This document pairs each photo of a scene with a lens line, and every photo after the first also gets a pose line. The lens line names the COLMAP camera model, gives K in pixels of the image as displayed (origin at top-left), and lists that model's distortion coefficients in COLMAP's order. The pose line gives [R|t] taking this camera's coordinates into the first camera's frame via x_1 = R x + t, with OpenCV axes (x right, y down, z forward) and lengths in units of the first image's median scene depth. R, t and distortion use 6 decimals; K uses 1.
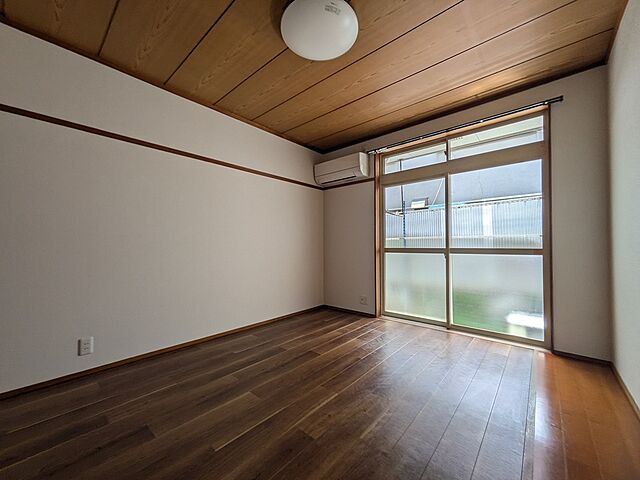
lens RADIAL K [[254.4, 0, 320.0], [0, 254.4, 240.0], [0, 0, 1]] dist [0.000353, 0.000035]
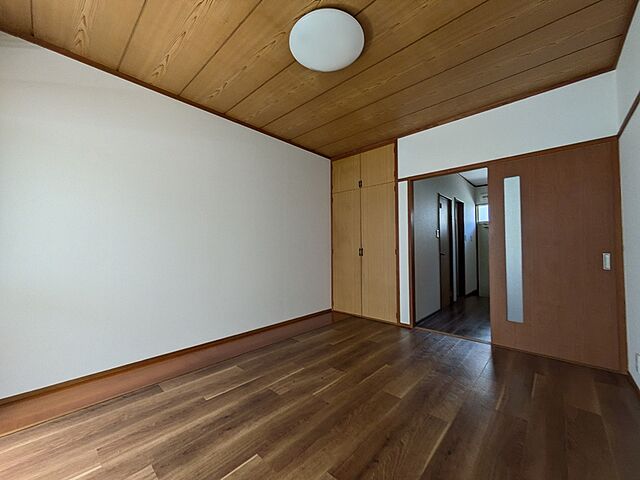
lens RADIAL K [[254.4, 0, 320.0], [0, 254.4, 240.0], [0, 0, 1]] dist [0.000353, 0.000035]
pose [[-0.999631, -0.001208, 0.027127, -0.325384], [-0.002917, 0.998006, -0.063054, 0.008718], [-0.026996, -0.063110, -0.997641, 0.980851]]
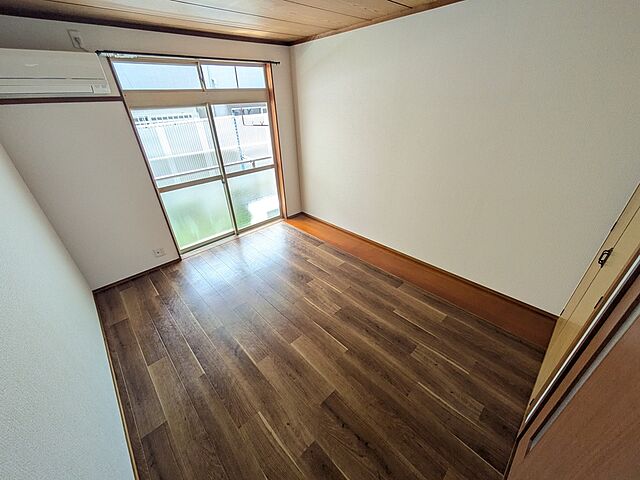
lens RADIAL K [[254.4, 0, 320.0], [0, 254.4, 240.0], [0, 0, 1]] dist [0.000353, 0.000035]
pose [[0.097288, -0.493610, 0.864225, -0.748202], [0.009100, 0.868749, 0.495170, -0.340012], [-0.995215, -0.040310, 0.089011, 0.499811]]
